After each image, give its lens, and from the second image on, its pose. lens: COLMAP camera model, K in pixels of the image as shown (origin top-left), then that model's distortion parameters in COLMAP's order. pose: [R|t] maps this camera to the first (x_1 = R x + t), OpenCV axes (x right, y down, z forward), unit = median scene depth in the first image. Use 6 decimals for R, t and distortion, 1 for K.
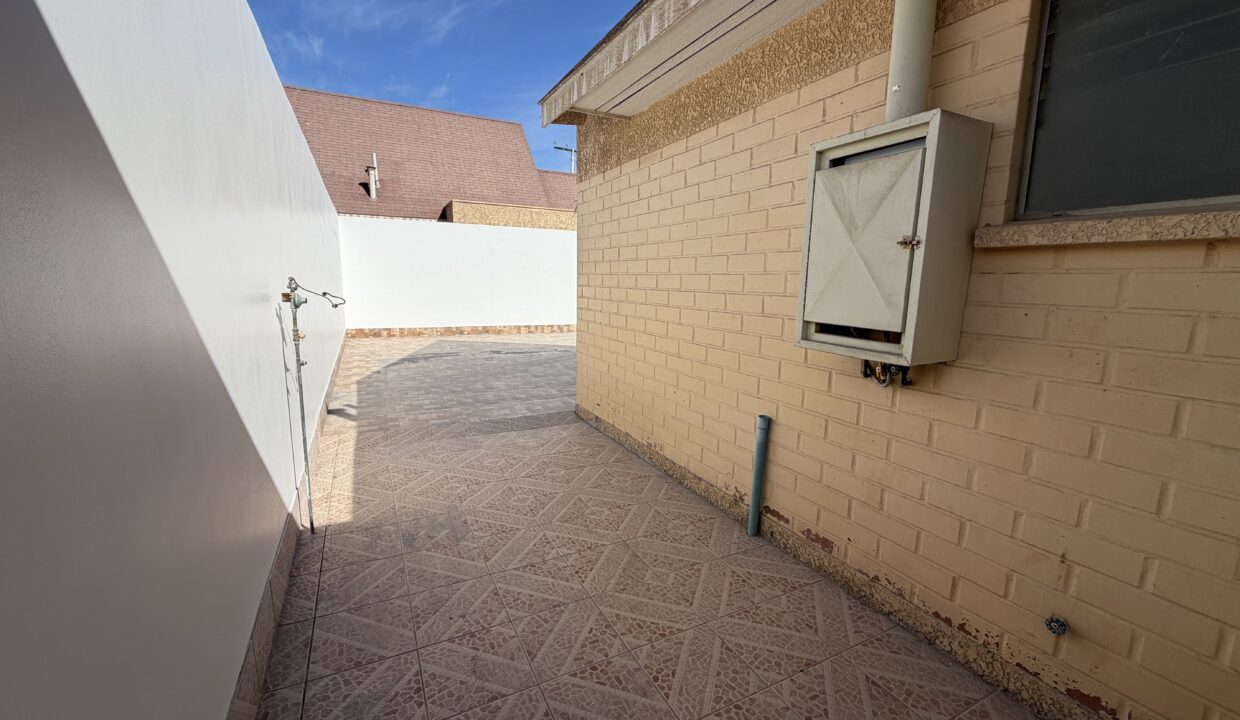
lens RADIAL K [[490.0, 0, 619.9], [0, 490.0, 357.4], [0, 0, 1]] dist [-0.000304, -0.000052]
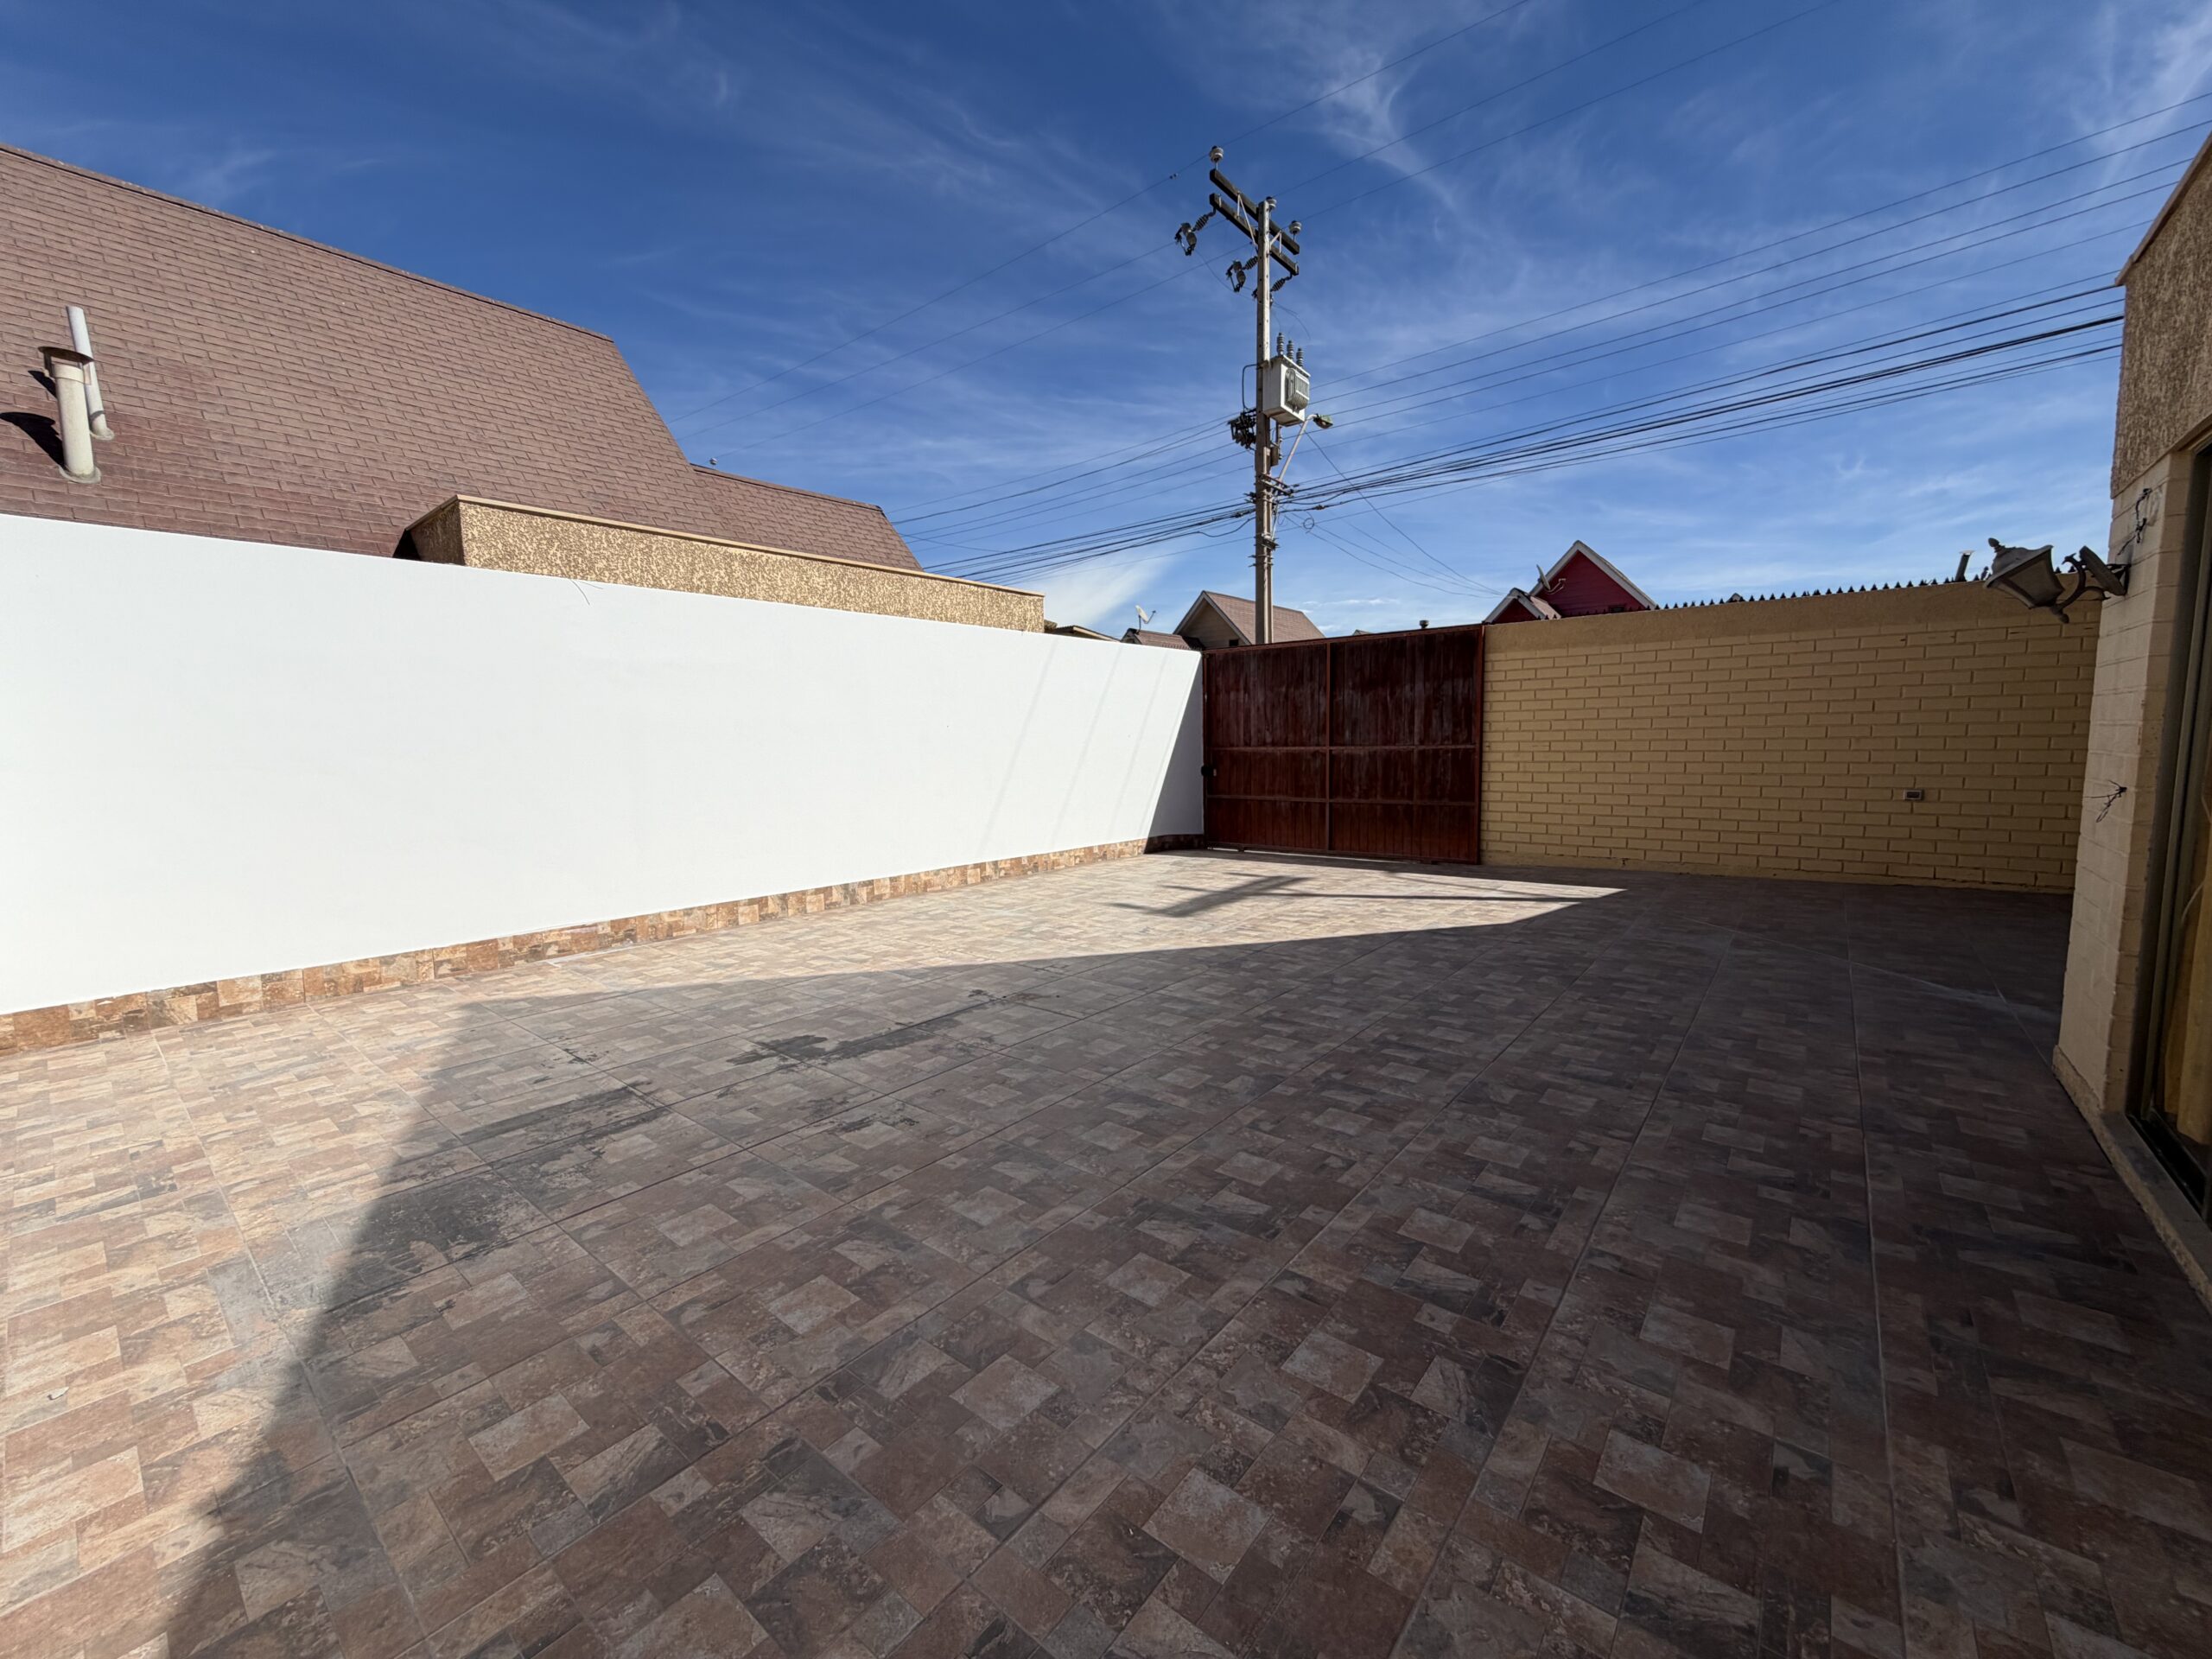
lens RADIAL K [[879.3, 0, 1102.4], [0, 879.3, 840.2], [0, 0, 1]] dist [-0.000948, -0.000356]
pose [[0.921444, -0.085288, 0.379034, -0.203505], [0.106697, 0.993647, -0.035800, -0.060793], [-0.373572, 0.073430, 0.924690, 0.393330]]
